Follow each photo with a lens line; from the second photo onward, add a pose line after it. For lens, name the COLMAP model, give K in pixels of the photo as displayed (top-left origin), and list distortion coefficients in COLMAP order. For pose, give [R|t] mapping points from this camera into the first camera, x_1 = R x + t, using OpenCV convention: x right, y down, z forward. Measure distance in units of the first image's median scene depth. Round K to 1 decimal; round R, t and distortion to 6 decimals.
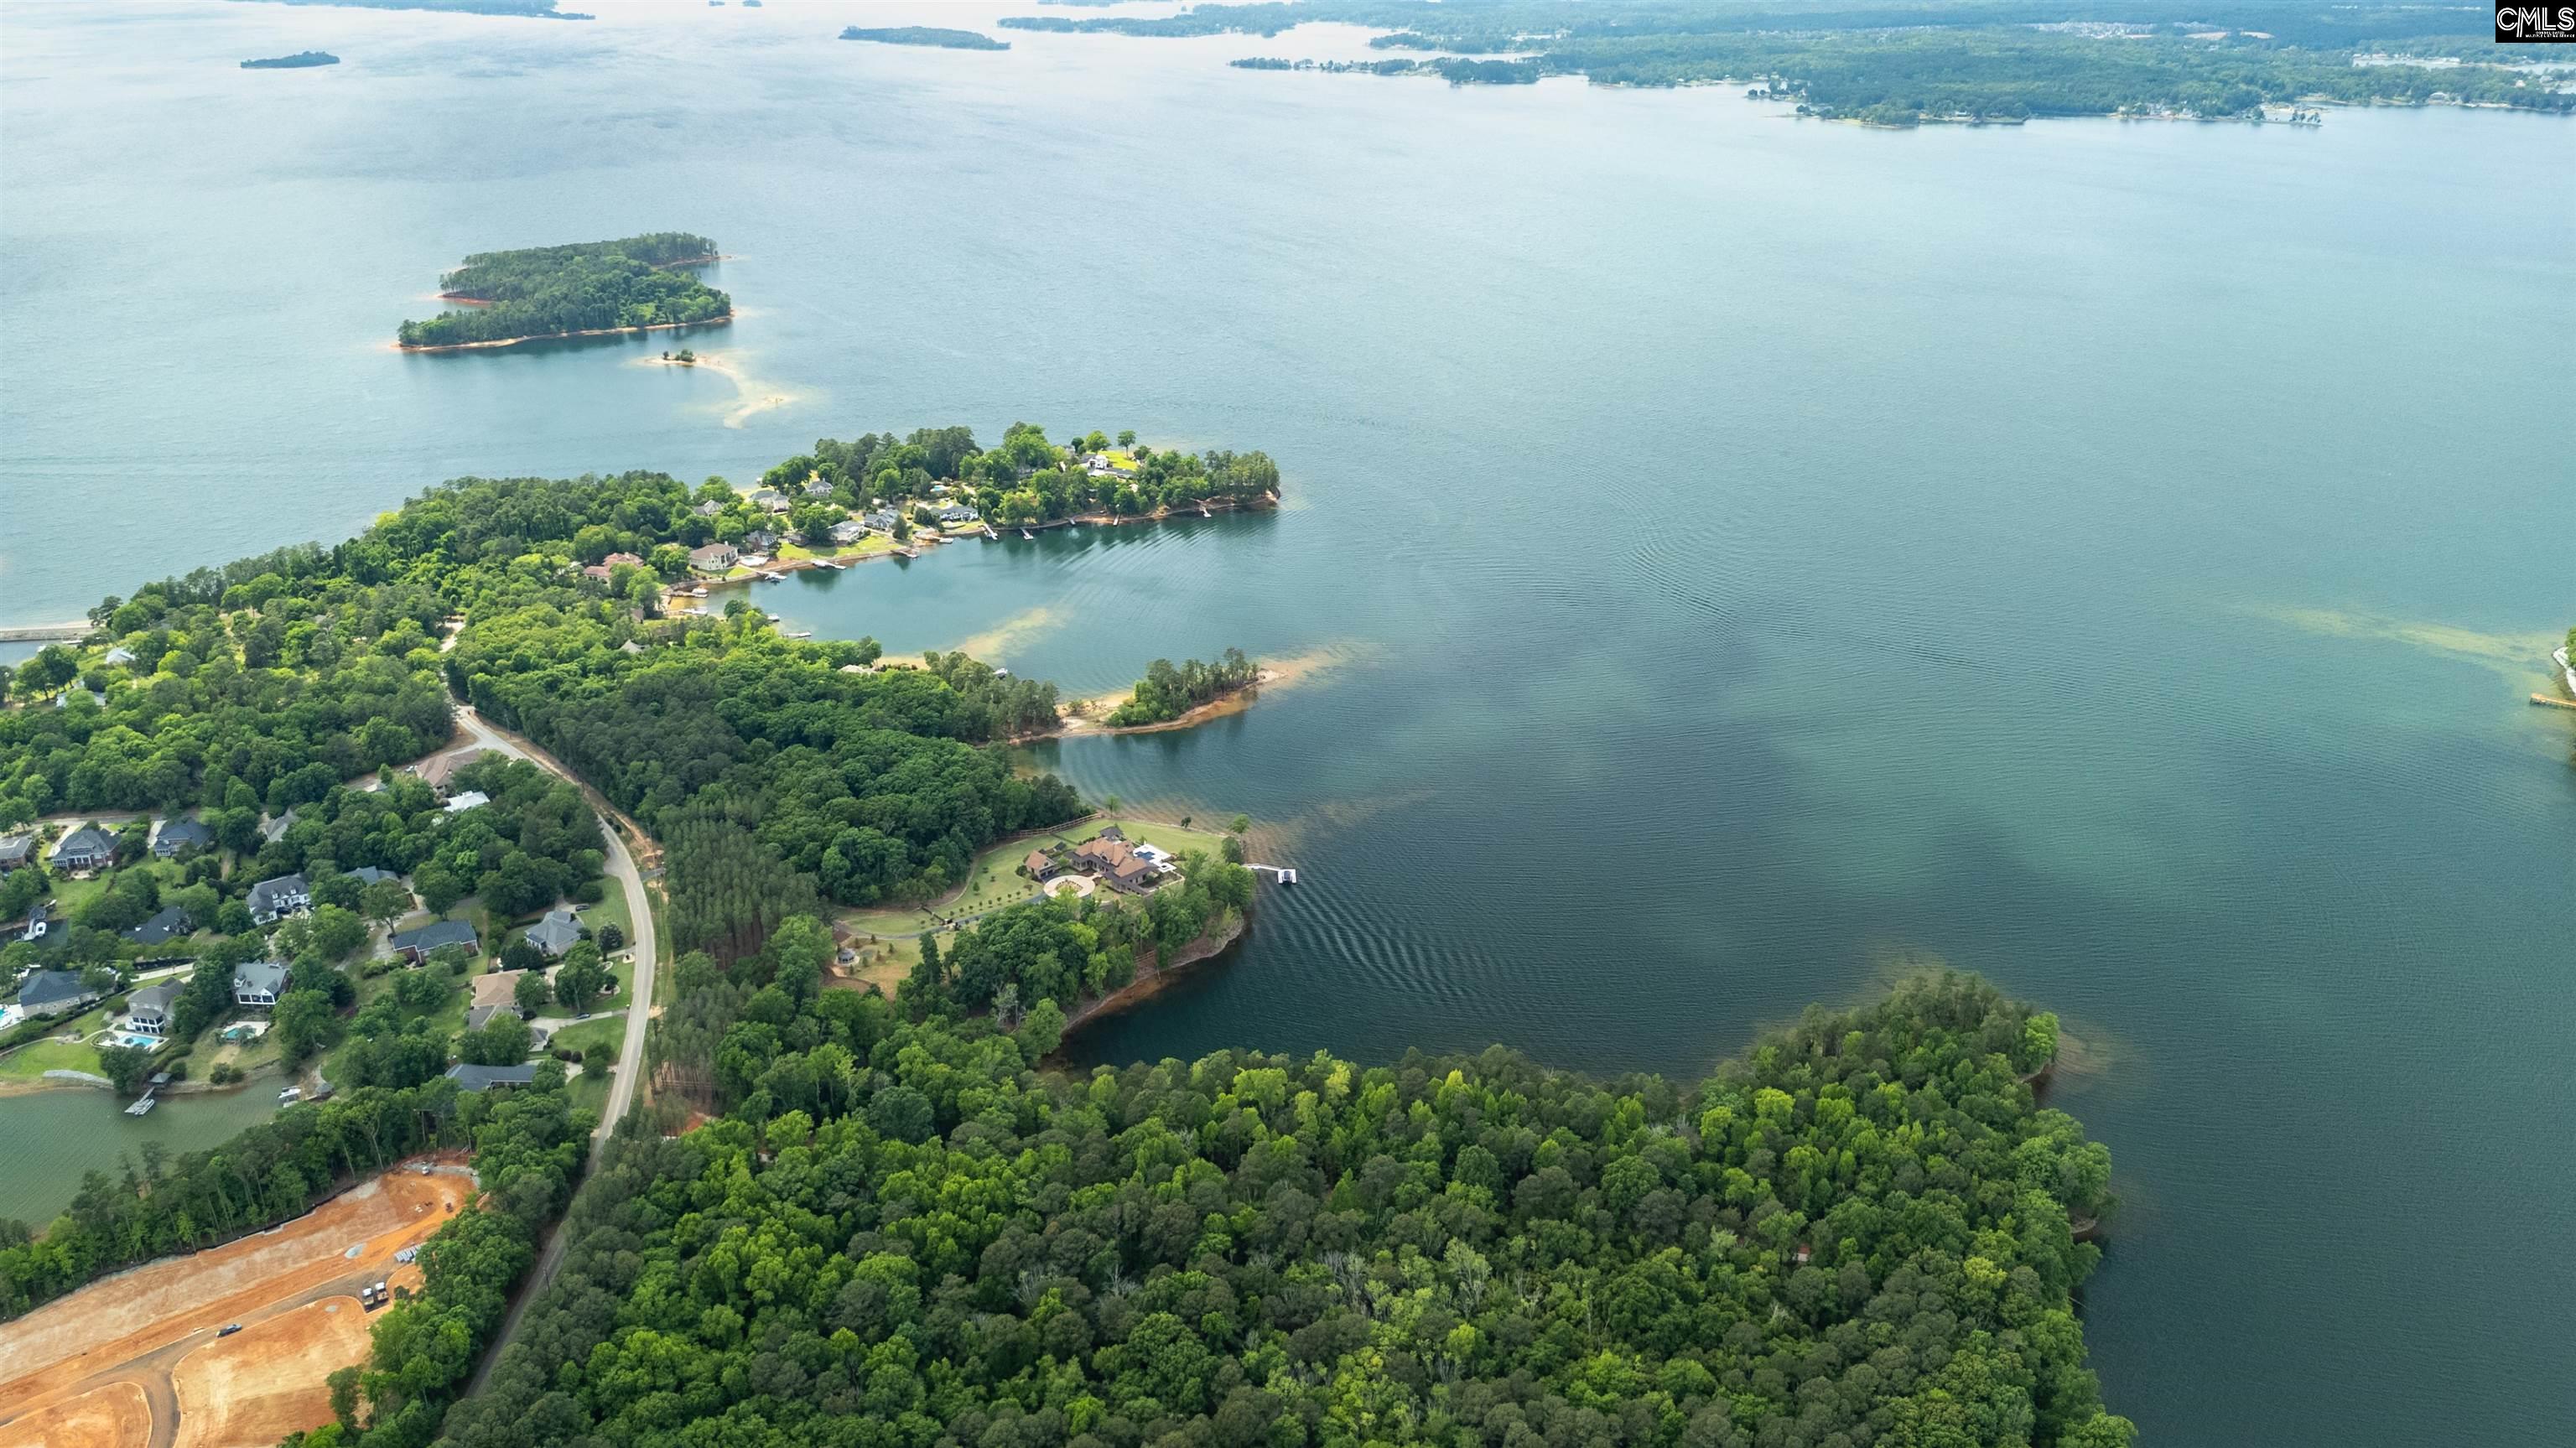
lens RADIAL K [[1895.9, 0, 1288.0], [0, 1895.9, 724.0], [0, 0, 1]] dist [0.060489, -0.052754]
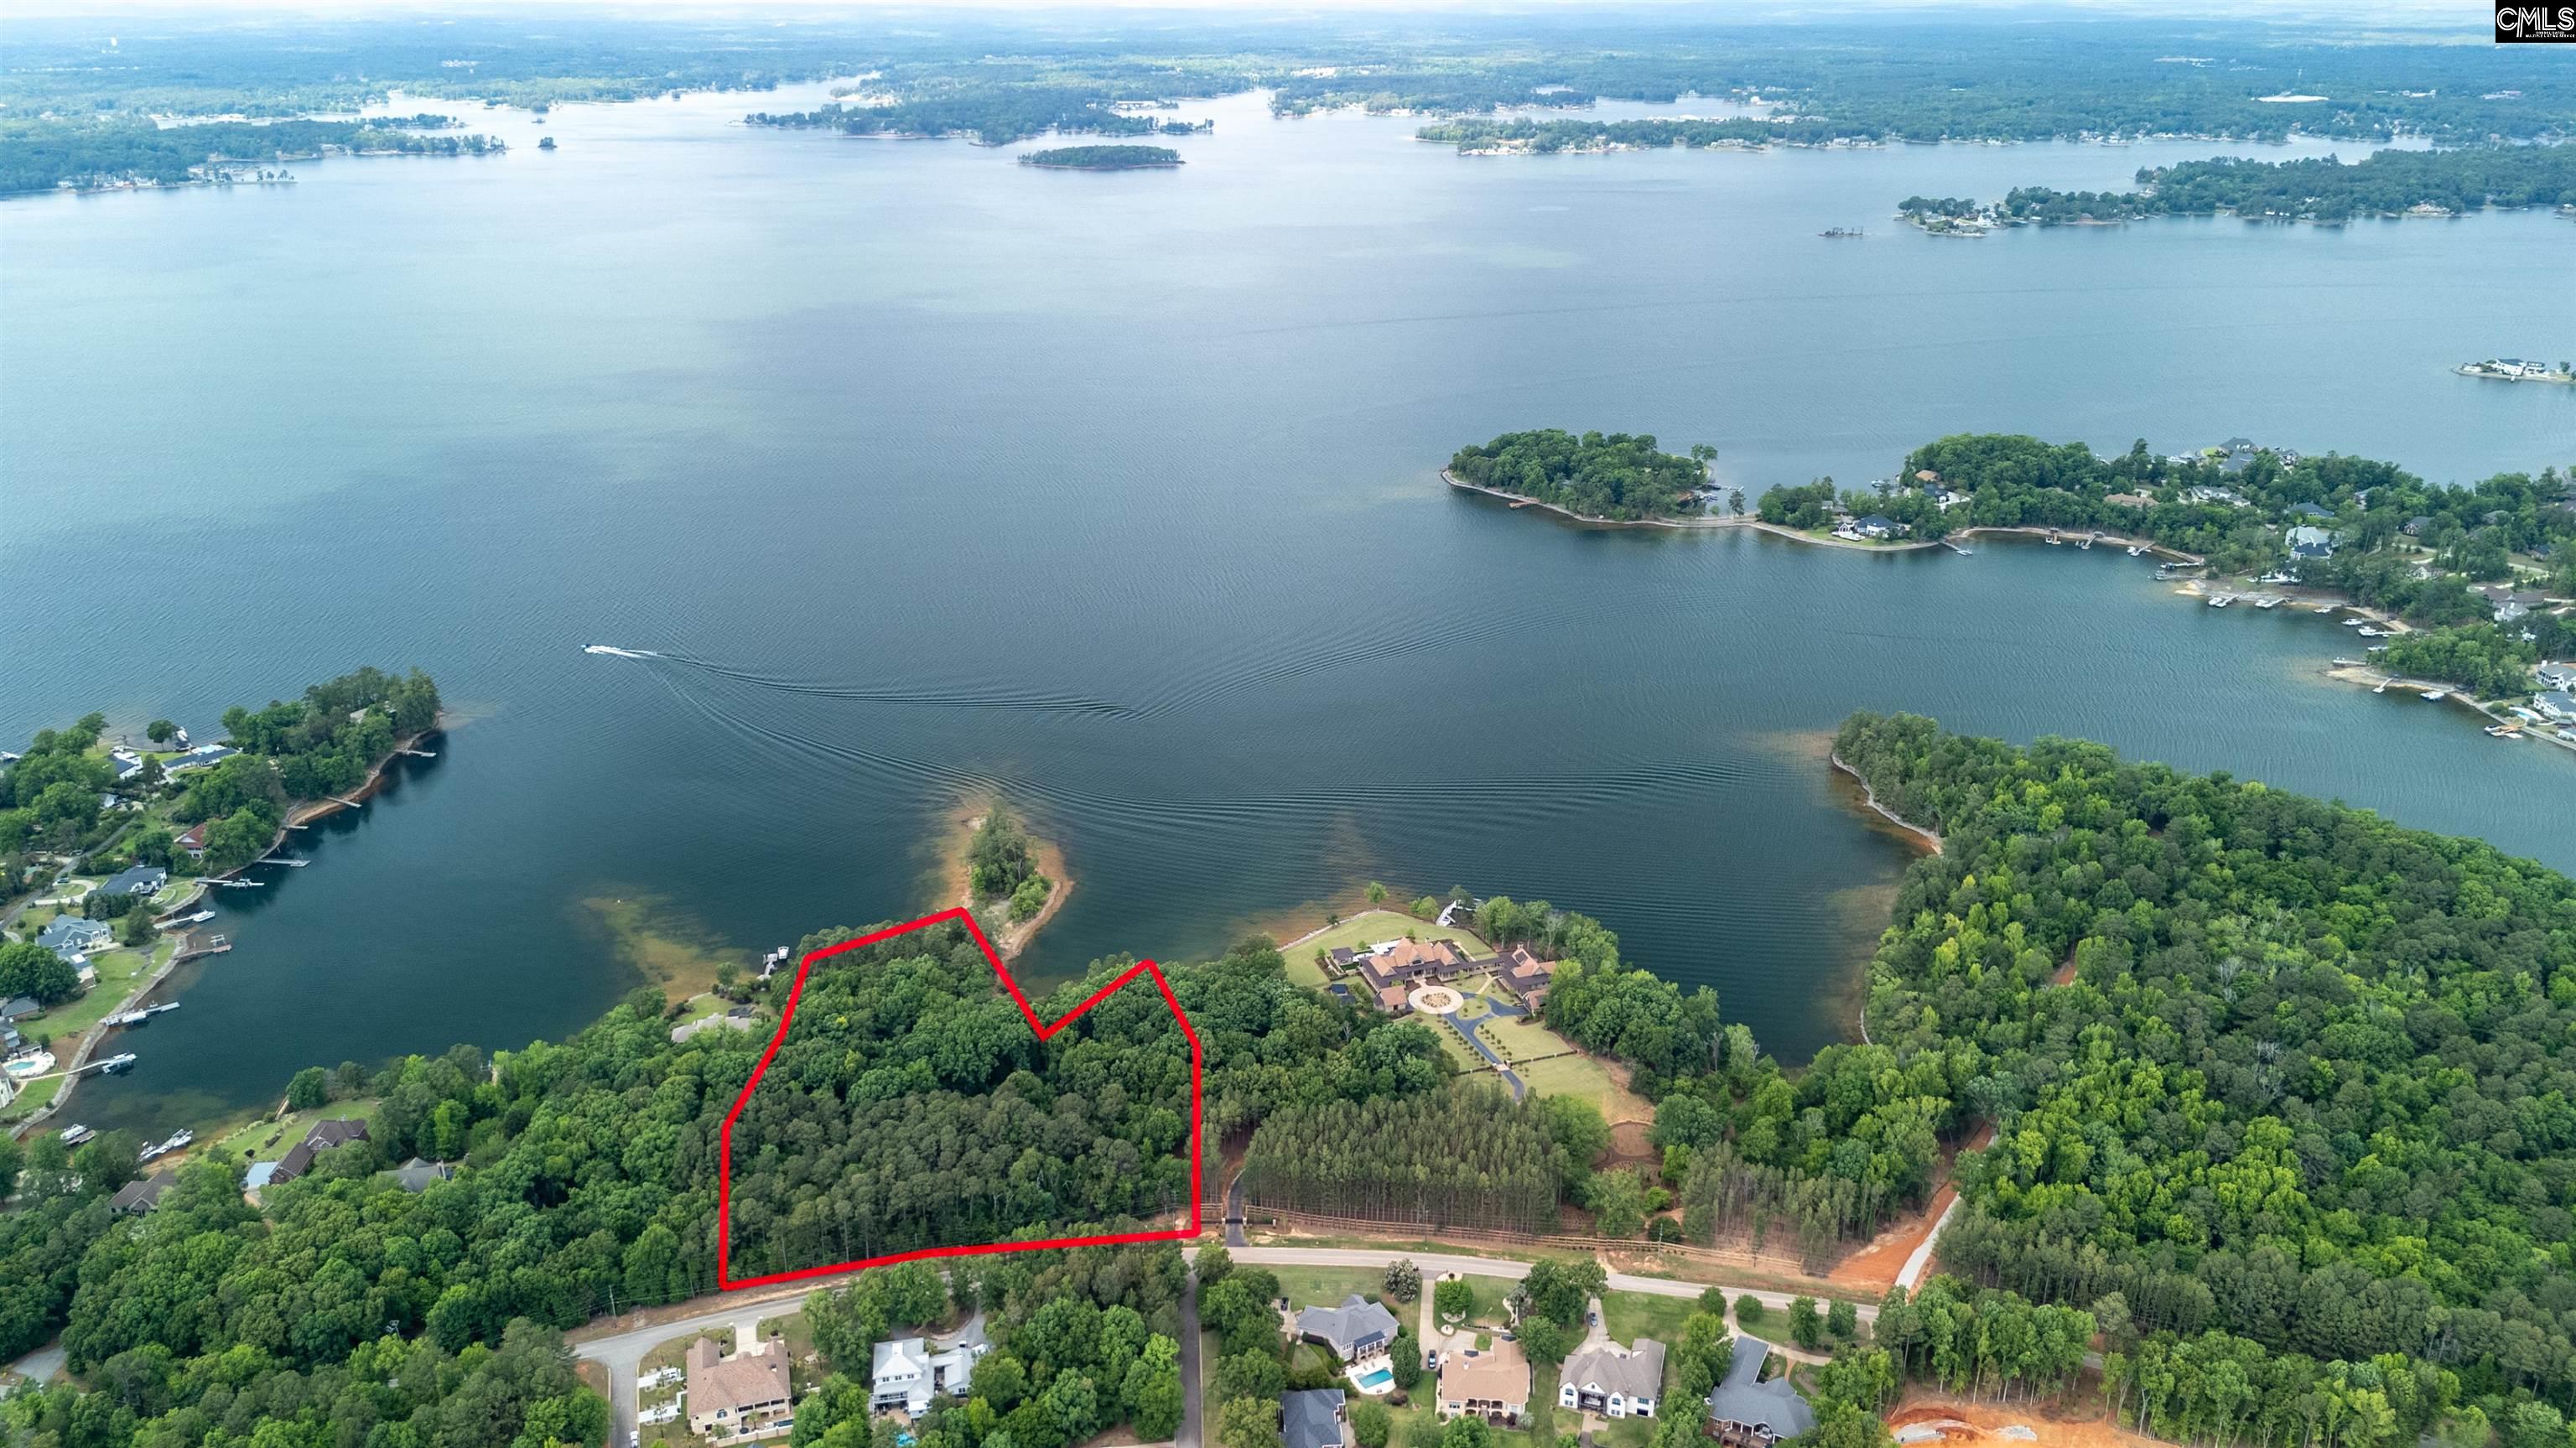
lens RADIAL K [[1895.9, 0, 1288.0], [0, 1895.9, 724.0], [0, 0, 1]] dist [0.060489, -0.052754]
pose [[0.416950, -0.329128, 0.847247, -0.513583], [0.352855, 0.917643, 0.182827, -0.135934], [-0.837643, 0.222726, 0.498745, 0.334637]]
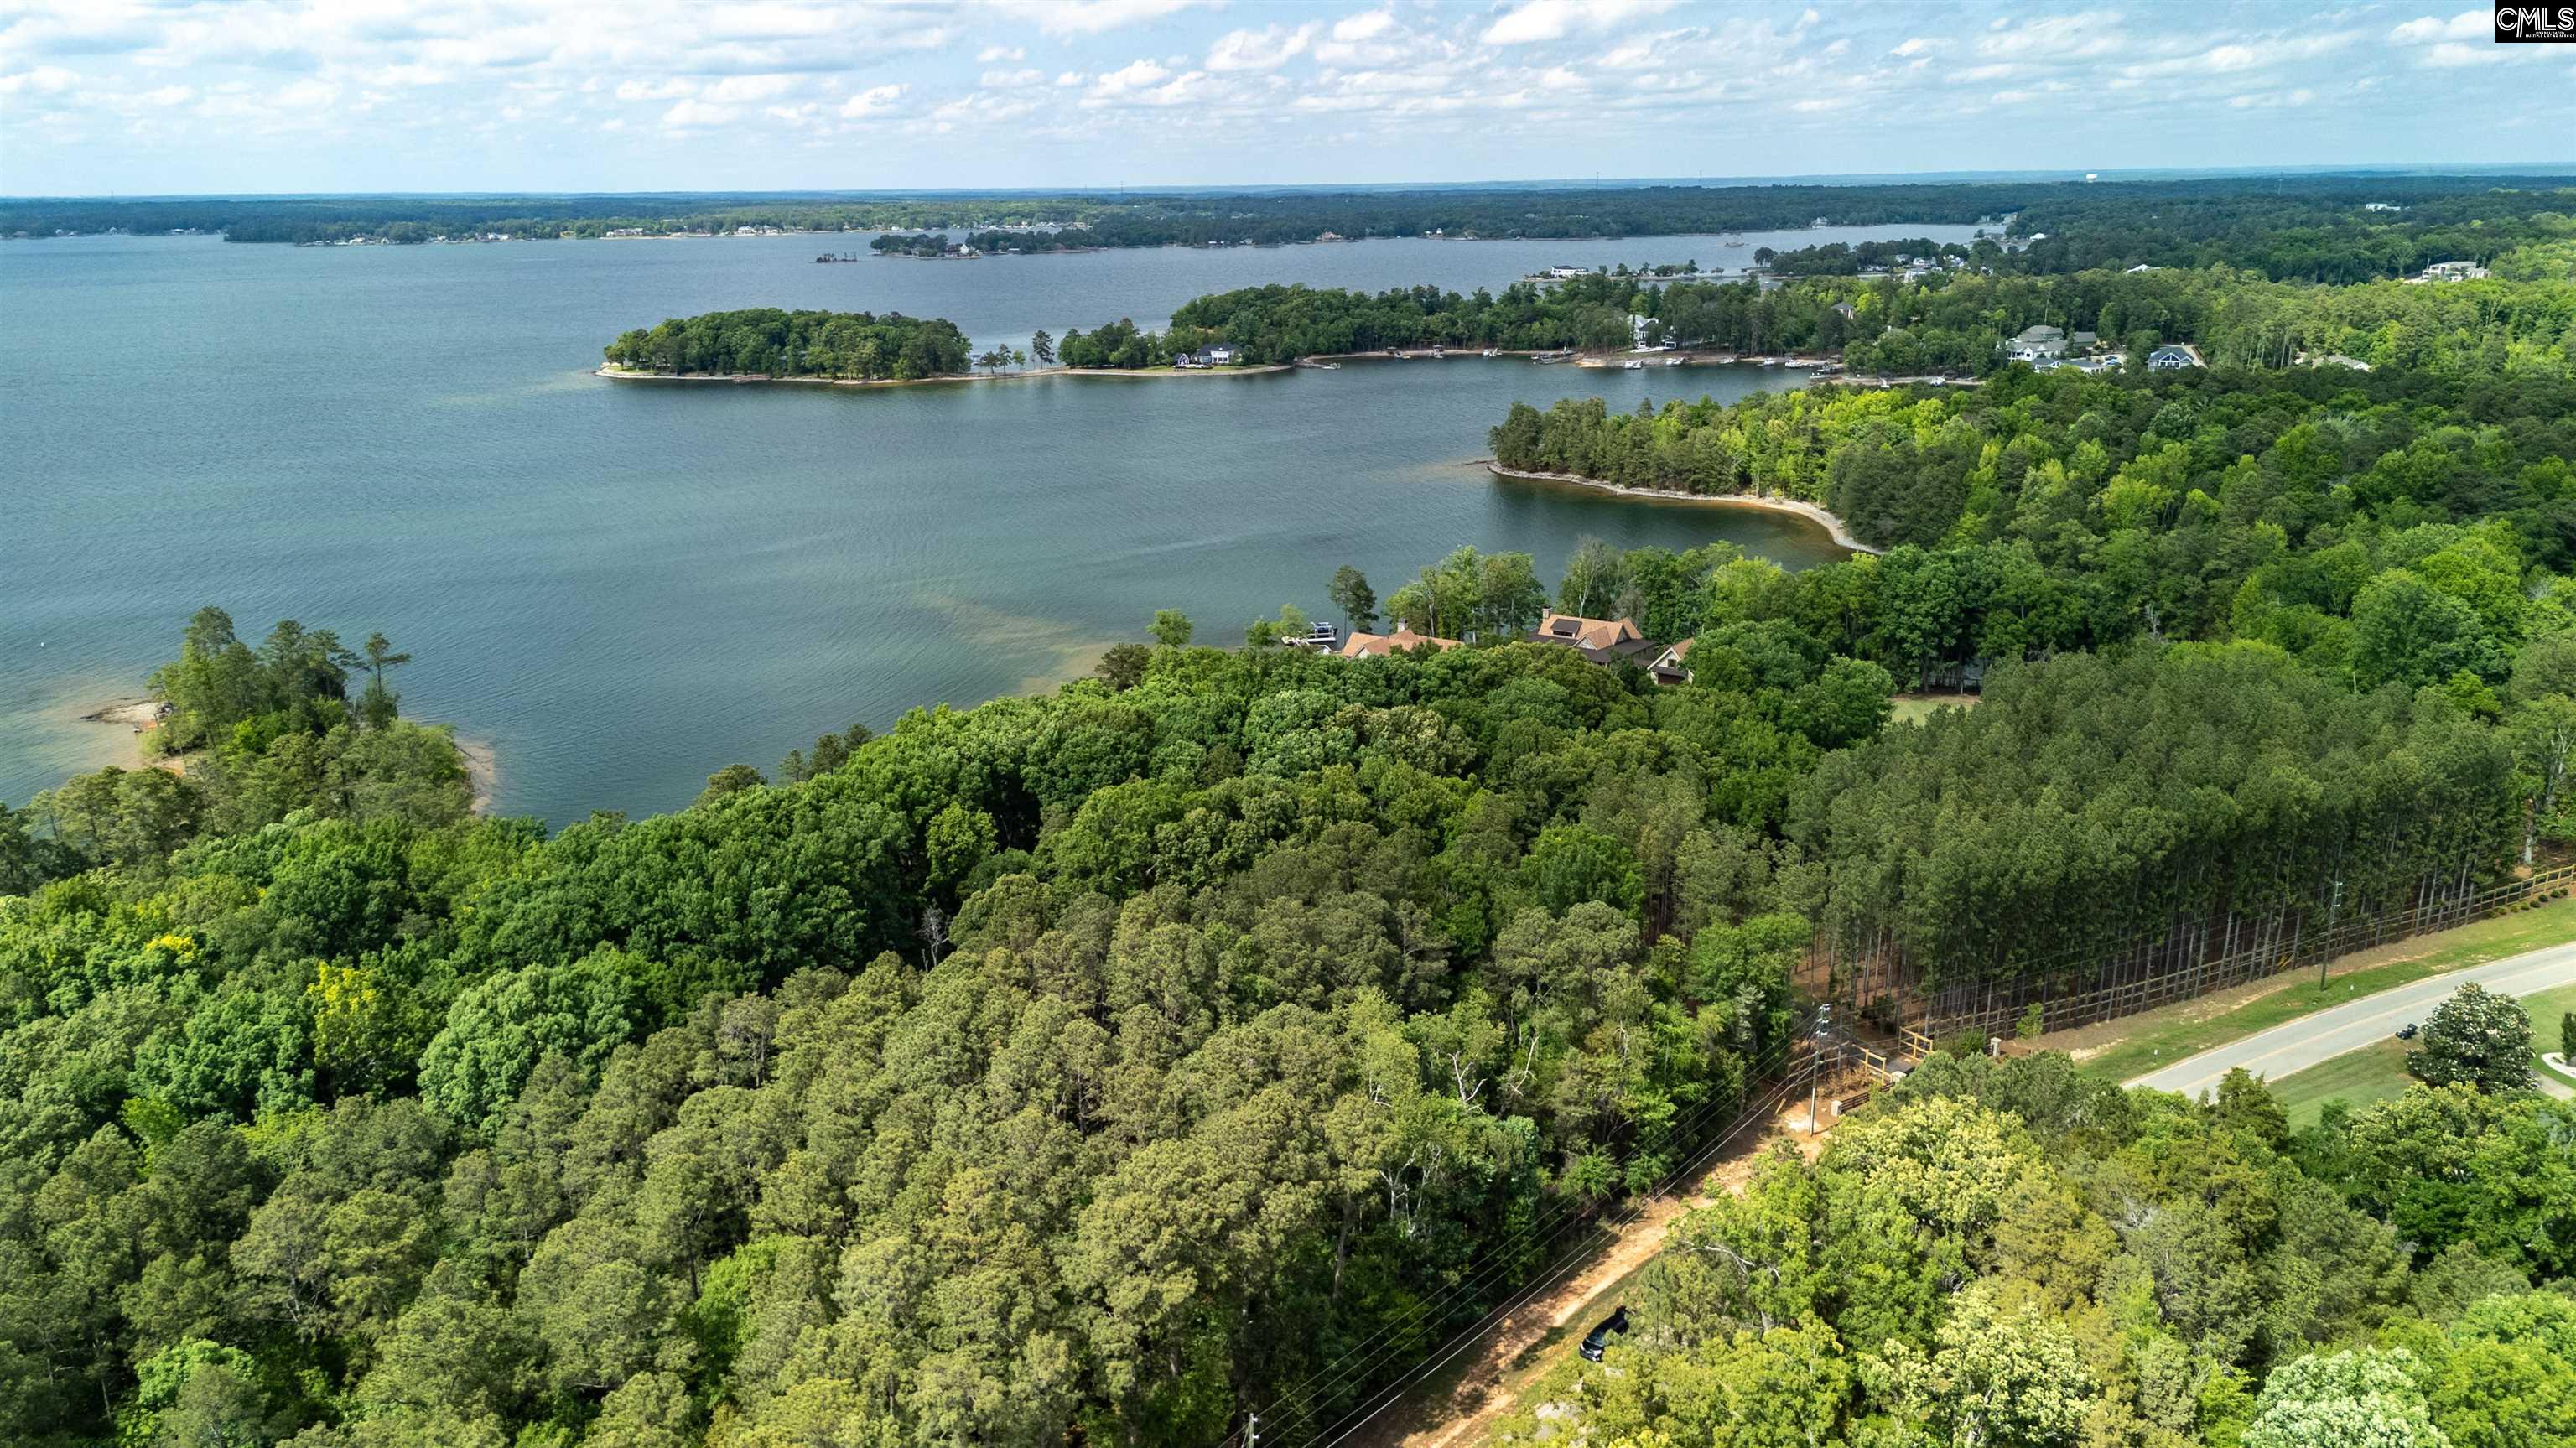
lens RADIAL K [[1895.9, 0, 1288.0], [0, 1895.9, 724.0], [0, 0, 1]] dist [0.060489, -0.052754]
pose [[-0.166747, -0.264350, 0.949902, -0.307063], [0.396665, 0.864008, 0.310077, -0.041330], [-0.902692, 0.428497, -0.039212, 0.625446]]
